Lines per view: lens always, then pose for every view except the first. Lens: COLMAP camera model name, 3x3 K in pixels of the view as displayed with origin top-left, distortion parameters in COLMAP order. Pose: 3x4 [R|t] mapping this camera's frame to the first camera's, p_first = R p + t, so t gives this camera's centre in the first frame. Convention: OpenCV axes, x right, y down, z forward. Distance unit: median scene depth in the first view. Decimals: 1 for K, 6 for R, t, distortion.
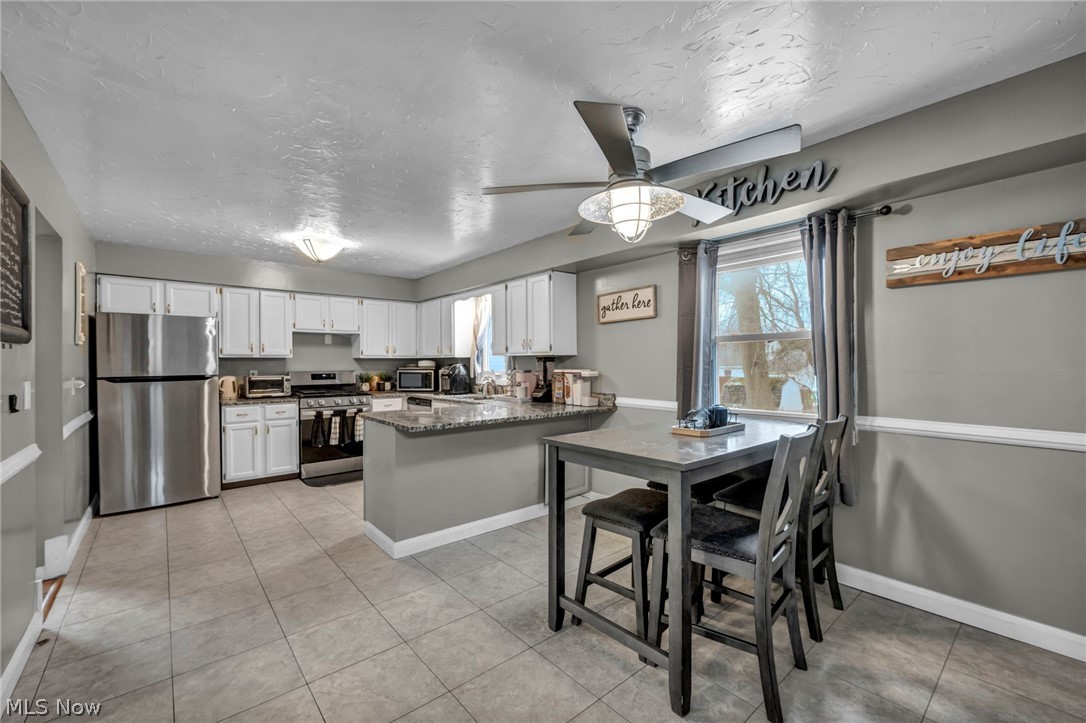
lens RADIAL K [[453.8, 0, 543.0], [0, 453.8, 361.5], [0, 0, 1]] dist [0.000885, 0.000043]
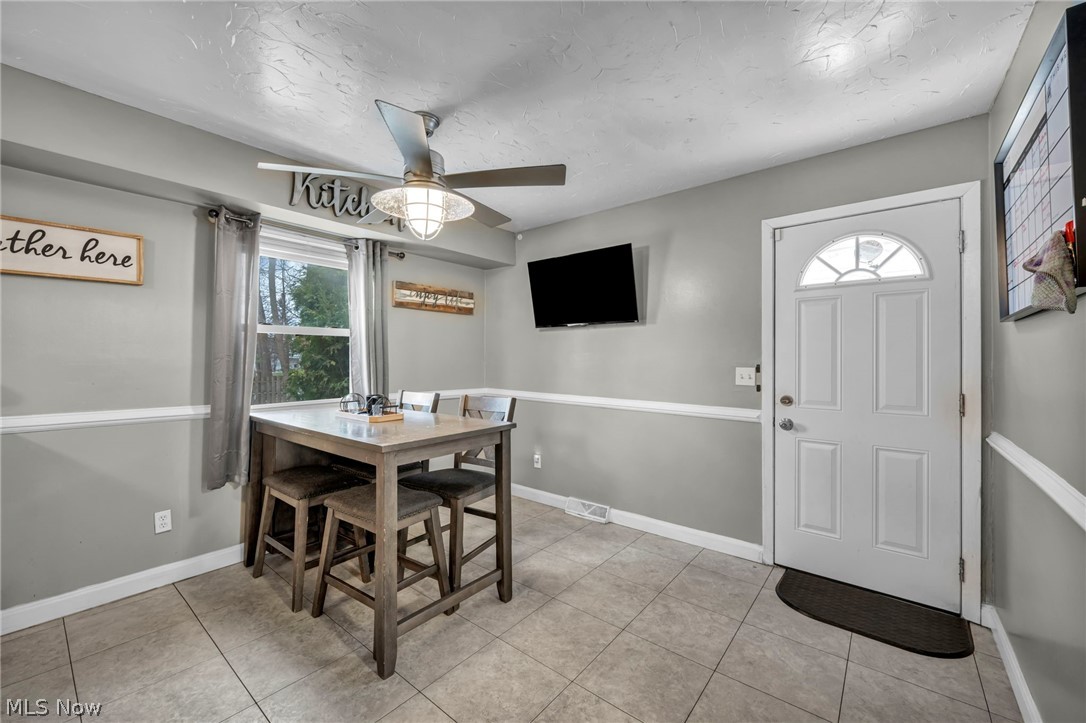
lens RADIAL K [[421.1, 0, 546.0], [0, 421.1, 355.3], [0, 0, 1]] dist [0.001474, 0.000104]
pose [[-0.184157, 0.014828, 0.982785, -0.460226], [-0.004932, 0.999860, -0.016010, 0.012991], [-0.982884, -0.007796, -0.184058, 0.505777]]
